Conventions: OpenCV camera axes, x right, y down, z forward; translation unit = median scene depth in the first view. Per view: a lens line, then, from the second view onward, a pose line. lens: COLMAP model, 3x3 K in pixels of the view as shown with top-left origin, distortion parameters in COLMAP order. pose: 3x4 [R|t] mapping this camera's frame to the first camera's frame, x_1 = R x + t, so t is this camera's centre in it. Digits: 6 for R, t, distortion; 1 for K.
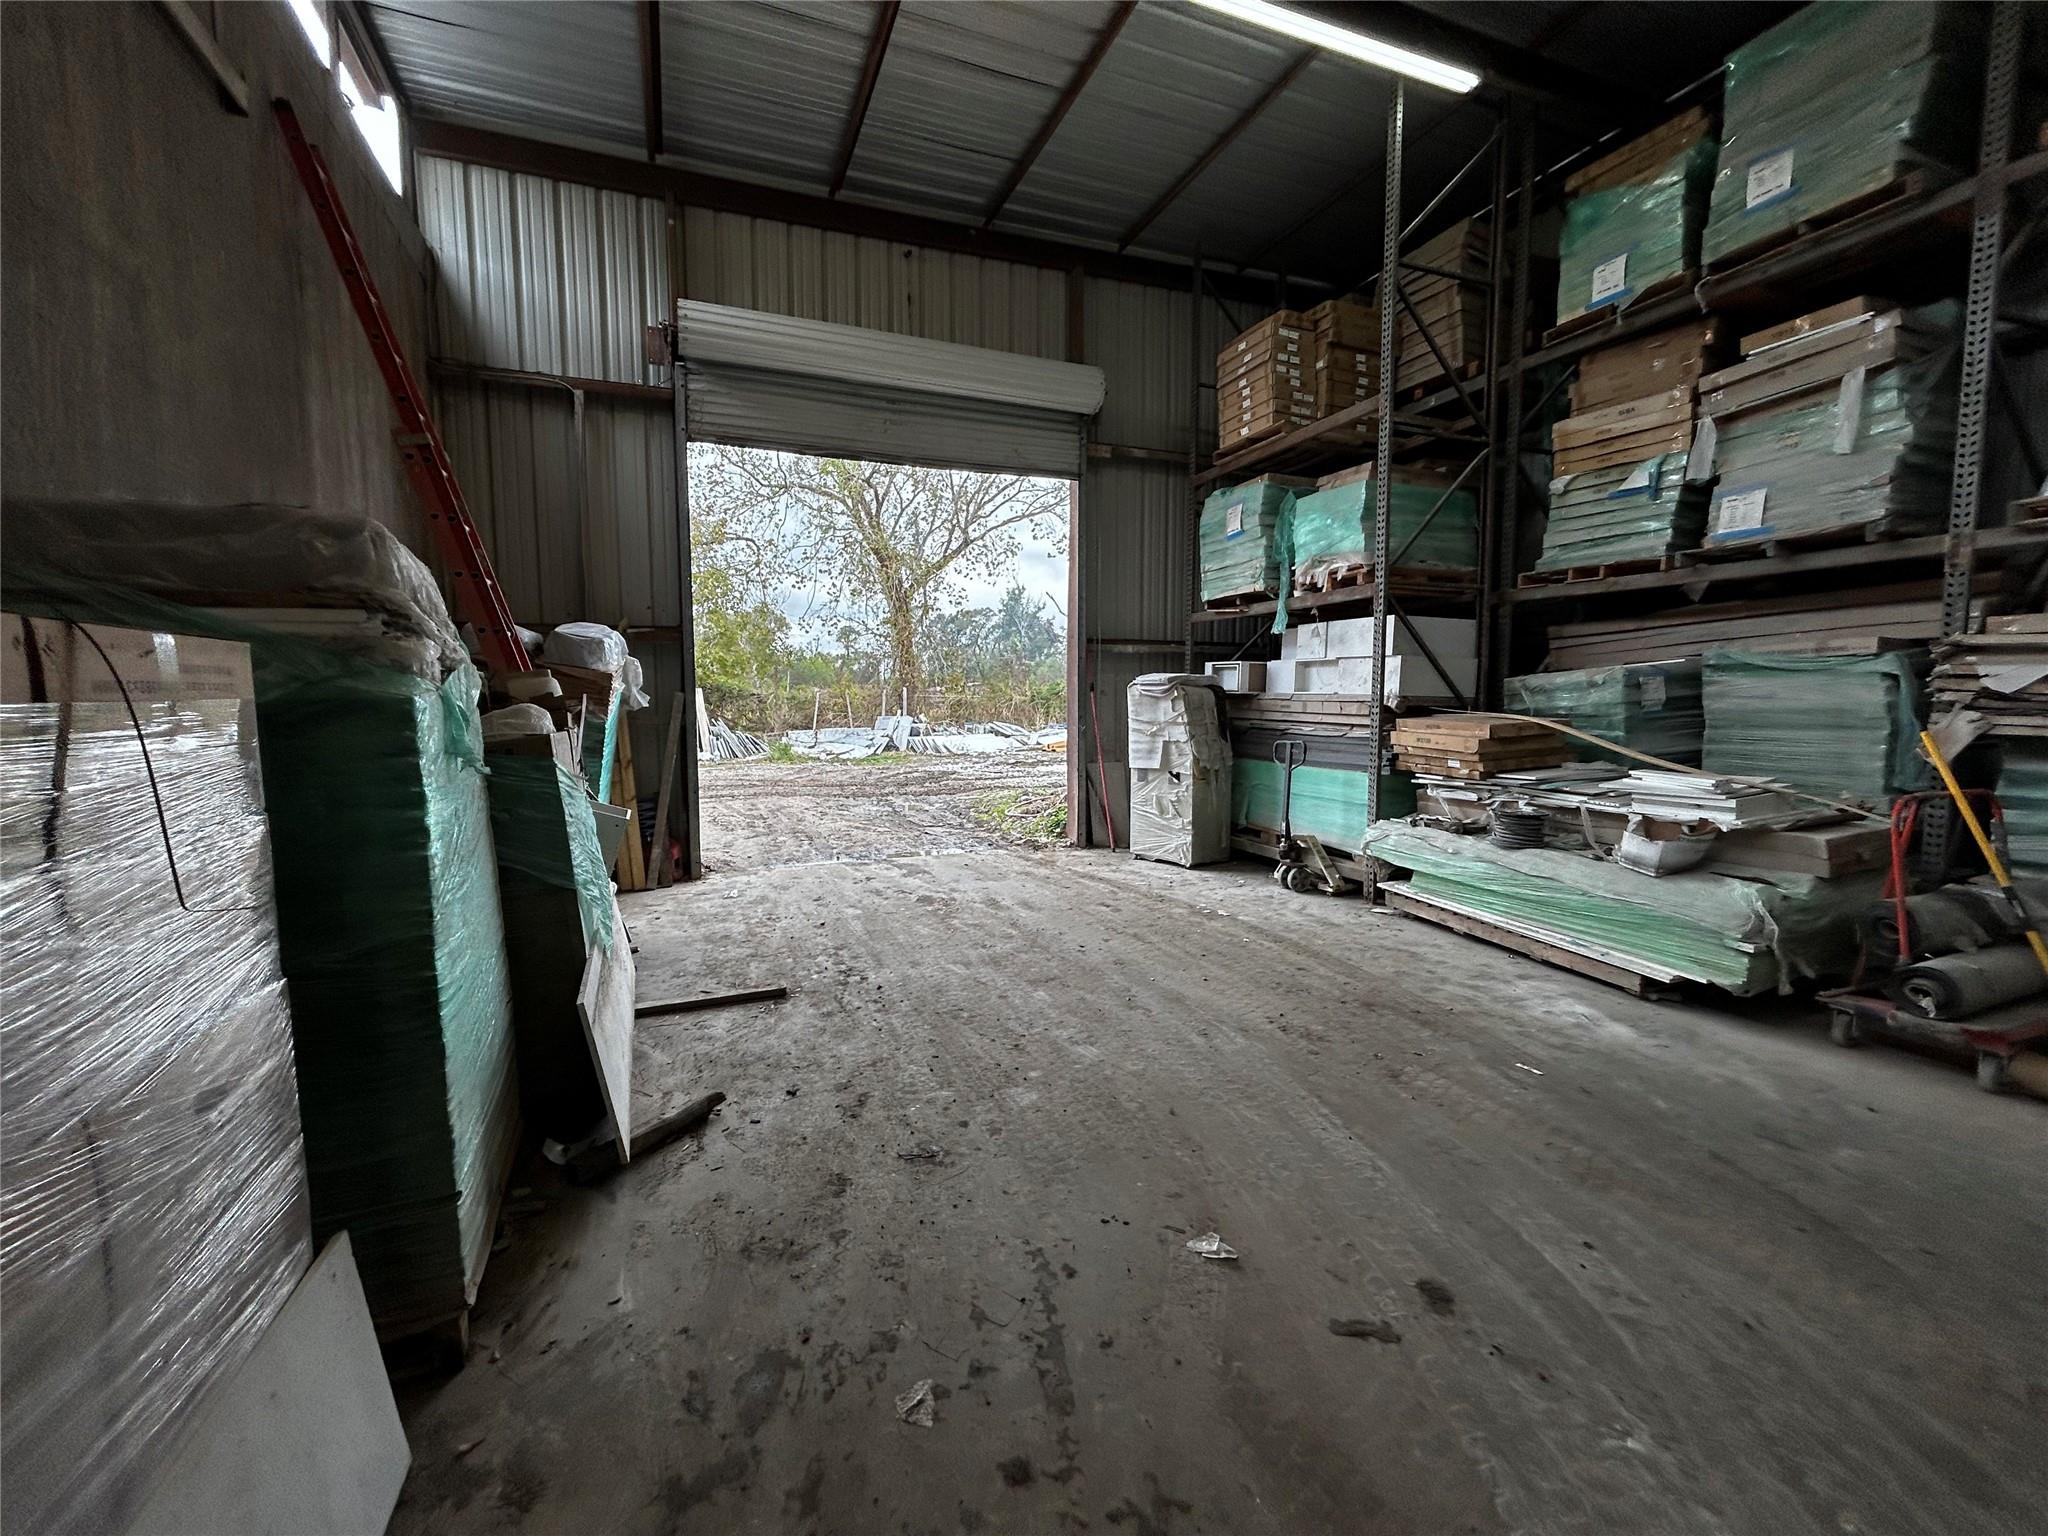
lens RADIAL K [[822.5, 0, 1021.5], [0, 822.5, 762.5], [0, 0, 1]] dist [-0.000060, 0.000144]
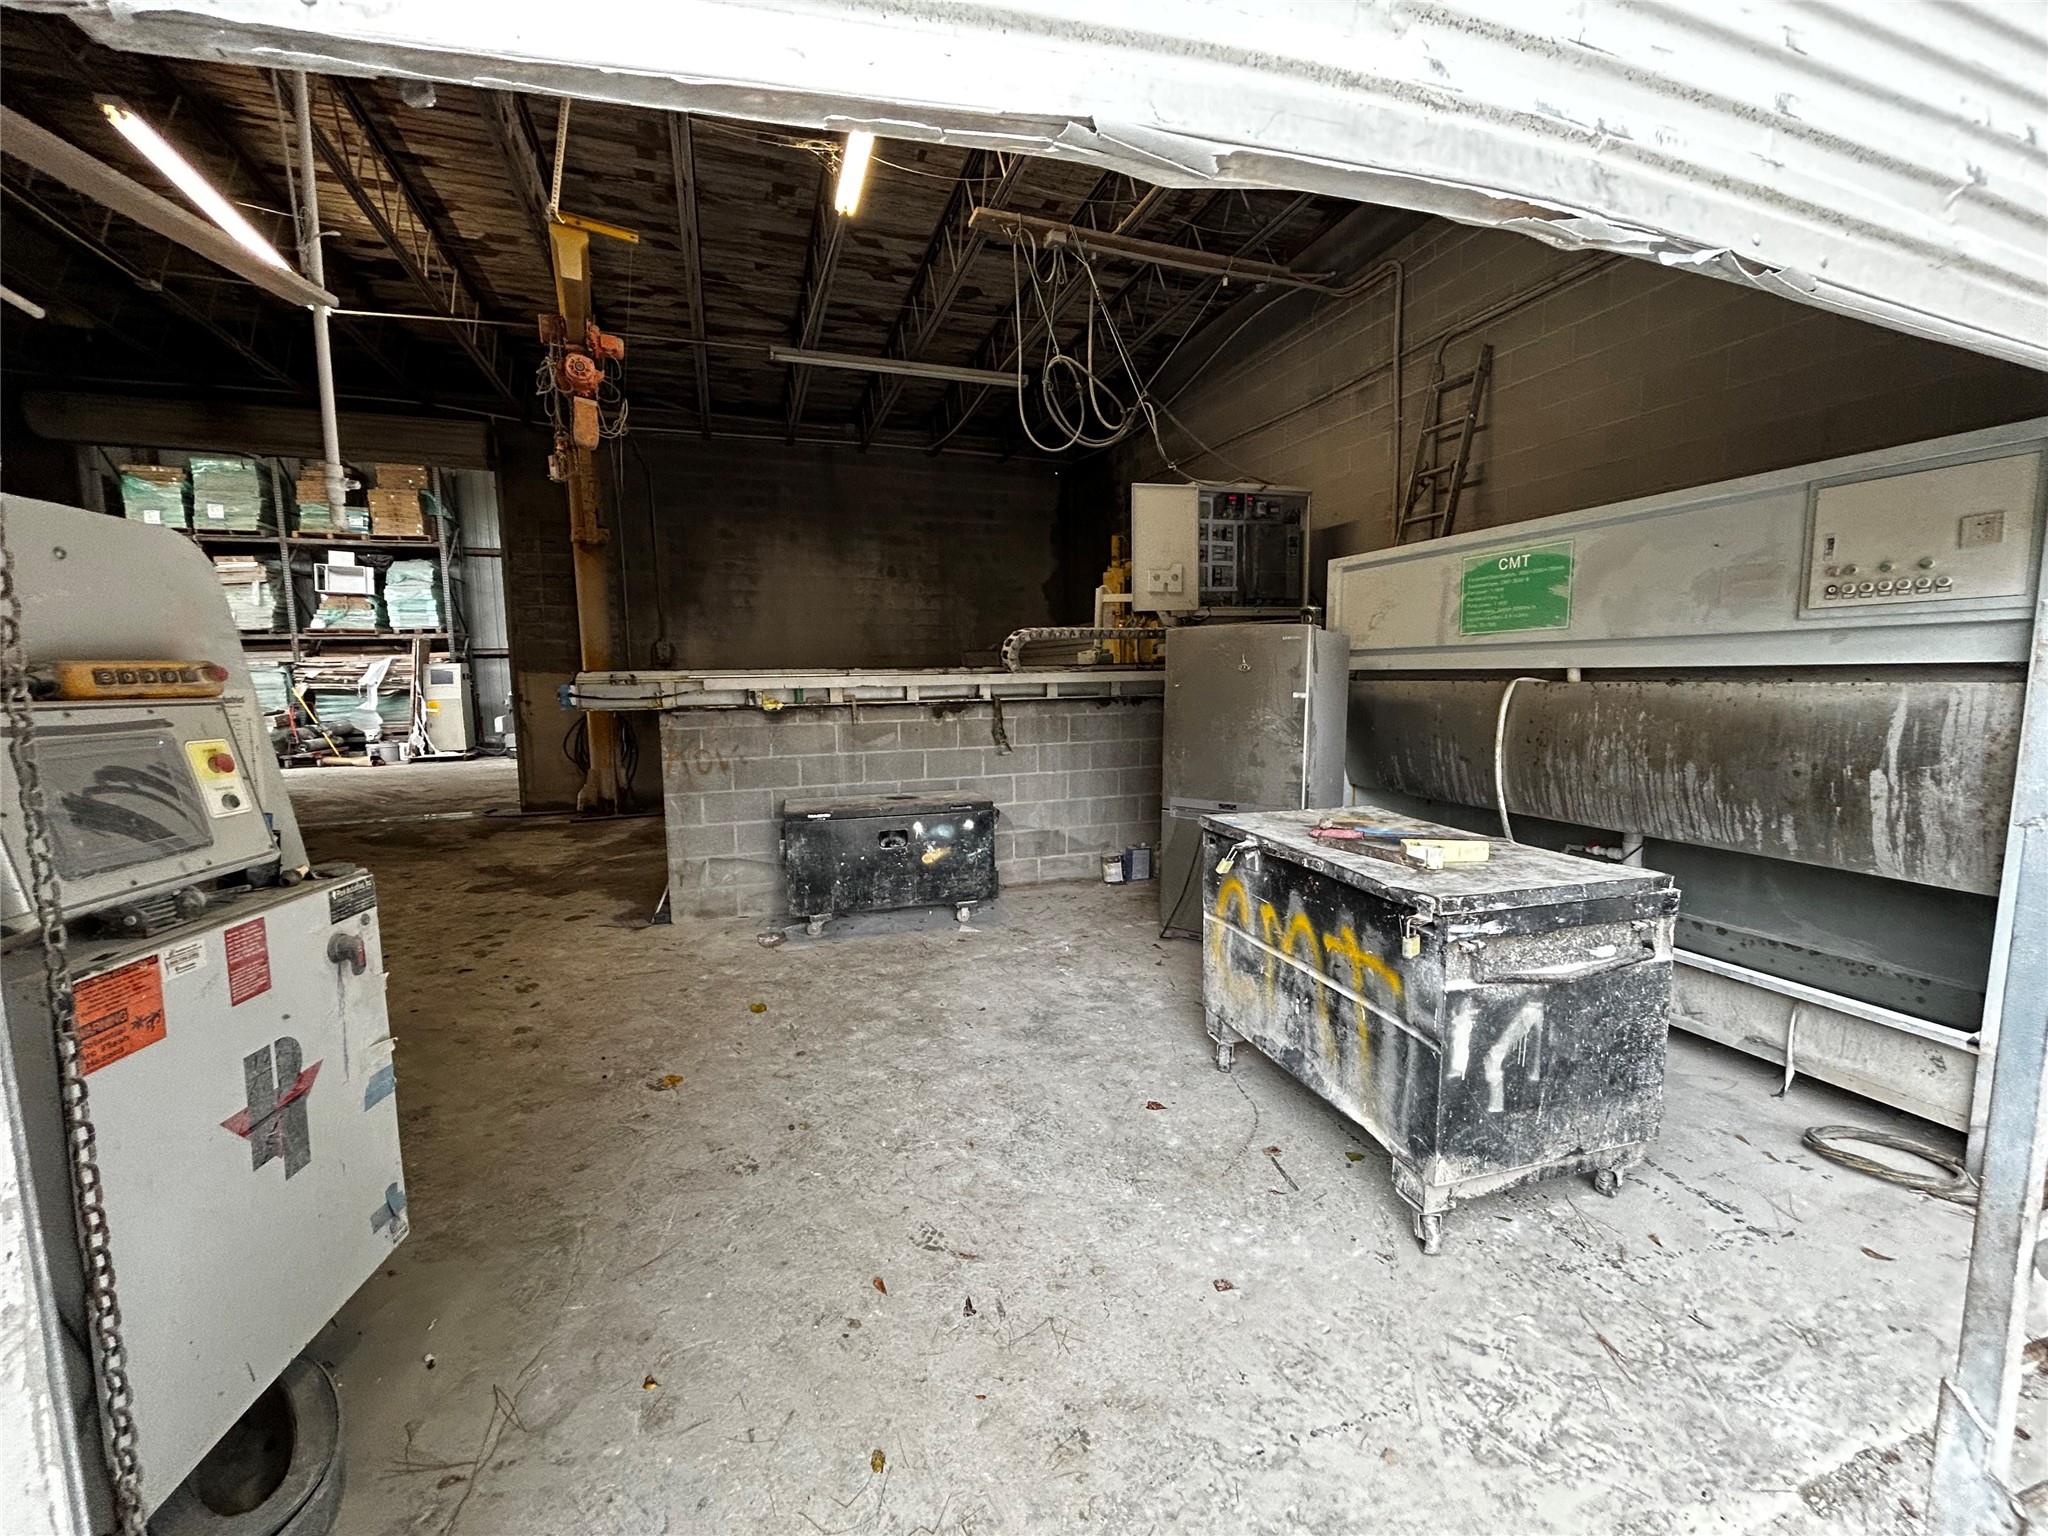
lens RADIAL K [[822.5, 0, 1021.5], [0, 822.5, 762.5], [0, 0, 1]] dist [-0.000060, 0.000144]
pose [[0.046353, -0.108422, 0.993024, -1.890329], [0.097940, 0.989796, 0.103498, 0.176643], [-0.994112, 0.092459, 0.056499, -1.867244]]
